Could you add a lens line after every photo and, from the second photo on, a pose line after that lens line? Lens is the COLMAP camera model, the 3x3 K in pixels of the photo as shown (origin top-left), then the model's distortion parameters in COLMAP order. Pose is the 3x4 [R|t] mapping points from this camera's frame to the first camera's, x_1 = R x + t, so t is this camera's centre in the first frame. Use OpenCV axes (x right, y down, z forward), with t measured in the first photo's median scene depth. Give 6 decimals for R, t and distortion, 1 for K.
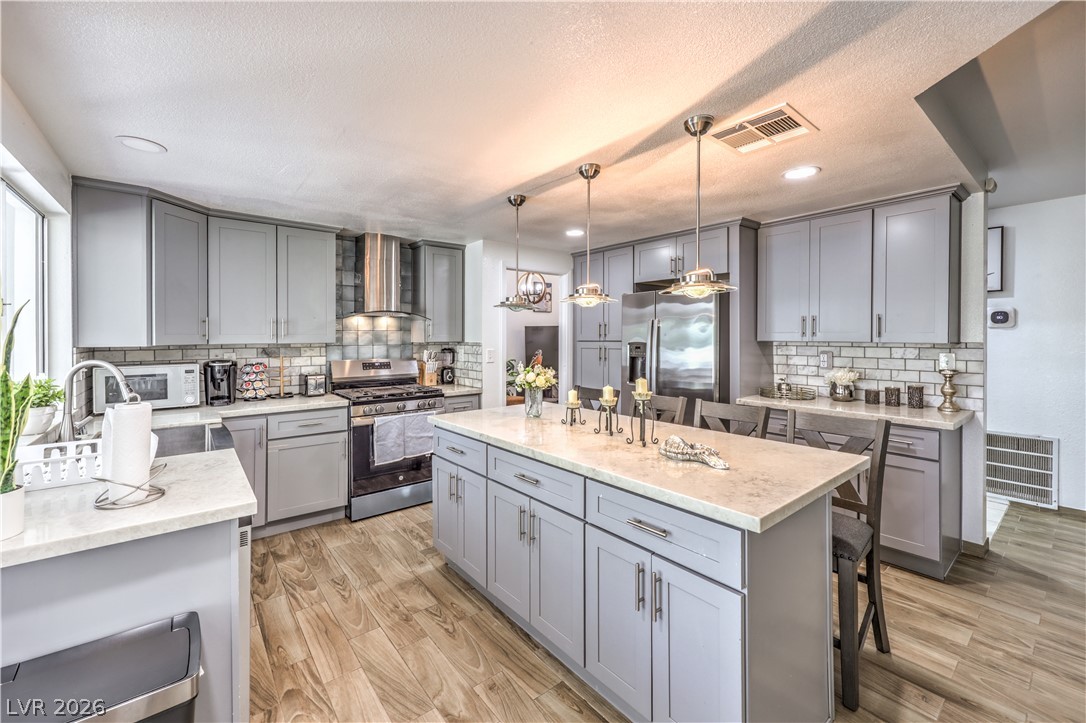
lens RADIAL K [[444.0, 0, 547.2], [0, 444.0, 339.3], [0, 0, 1]] dist [-0.003540, 0.000477]
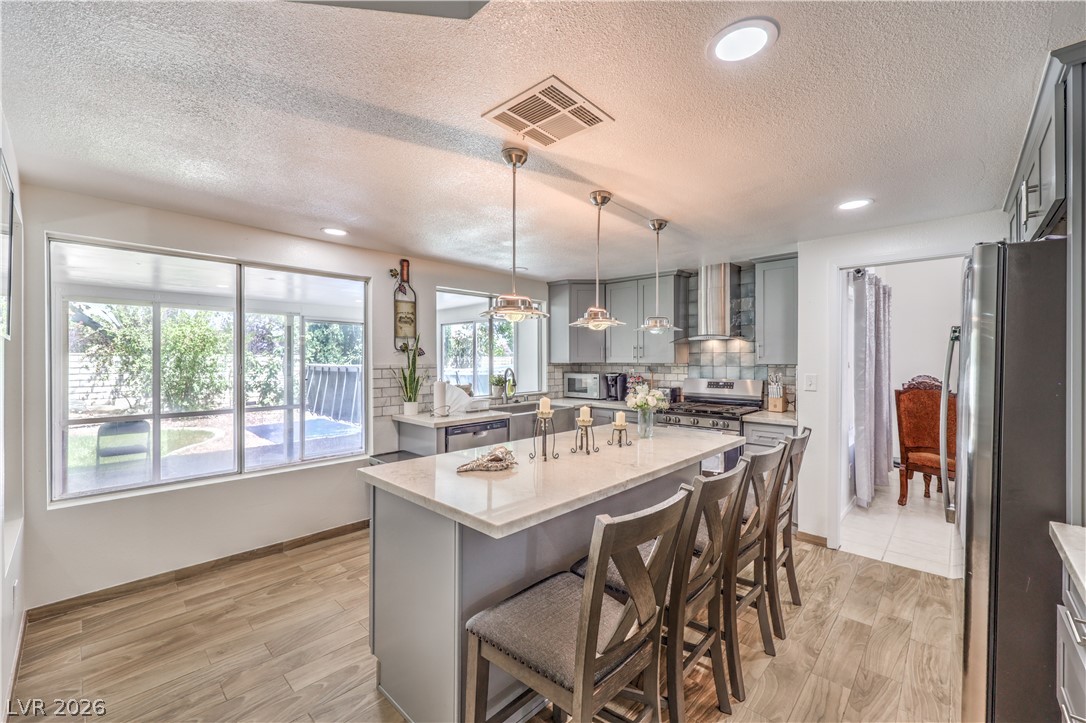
lens RADIAL K [[444.0, 0, 544.3], [0, 444.0, 363.2], [0, 0, 1]] dist [-0.003540, 0.000477]
pose [[0.124070, 0.014257, -0.992171, 0.705784], [-0.007361, 0.999882, 0.013447, -0.006012], [0.992246, 0.005635, 0.124160, 0.476442]]
